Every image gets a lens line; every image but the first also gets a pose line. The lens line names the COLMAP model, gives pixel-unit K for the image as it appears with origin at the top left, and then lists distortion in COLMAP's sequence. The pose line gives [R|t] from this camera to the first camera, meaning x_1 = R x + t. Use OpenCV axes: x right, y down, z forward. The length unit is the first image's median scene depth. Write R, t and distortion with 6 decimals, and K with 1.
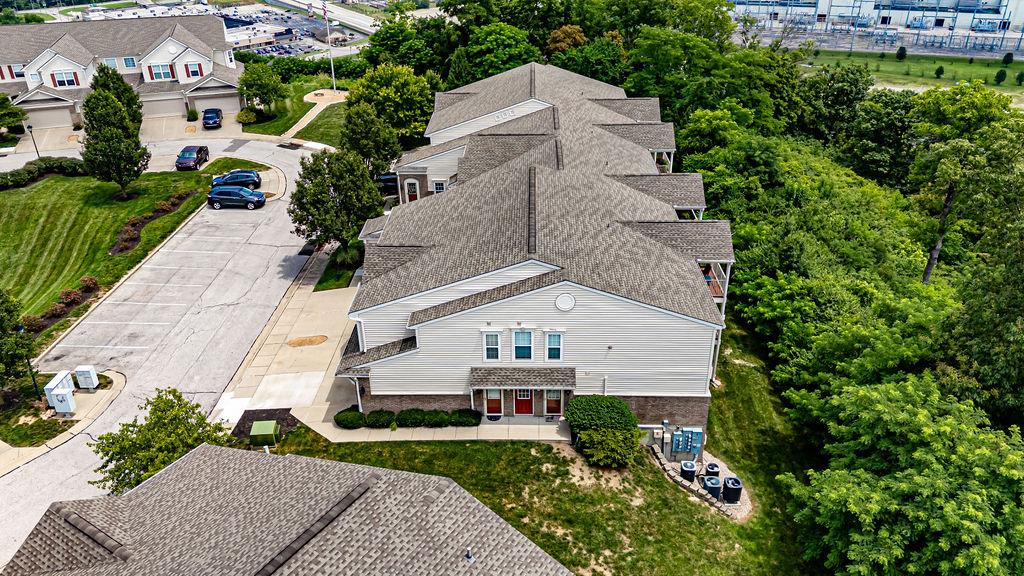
lens RADIAL K [[754.9, 0, 512.0], [0, 754.9, 288.0], [0, 0, 1]] dist [0.035747, -0.004634]
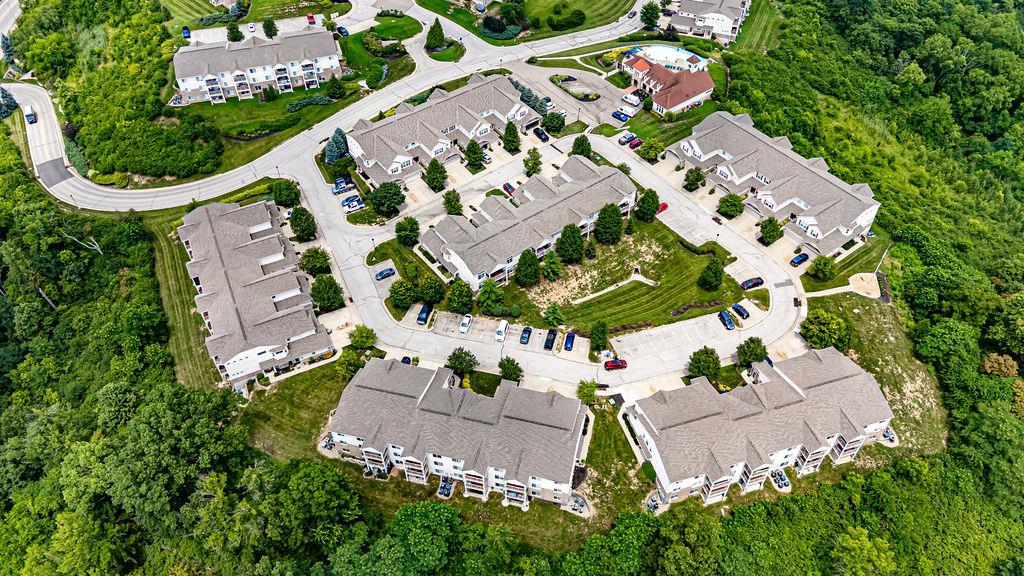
lens RADIAL K [[754.9, 0, 512.0], [0, 754.9, 288.0], [0, 0, 1]] dist [0.035747, -0.004634]
pose [[0.320928, 0.698074, -0.640077, 1.256698], [-0.439497, 0.708421, 0.552251, -1.691767], [0.838956, 0.104079, 0.534154, -1.269231]]
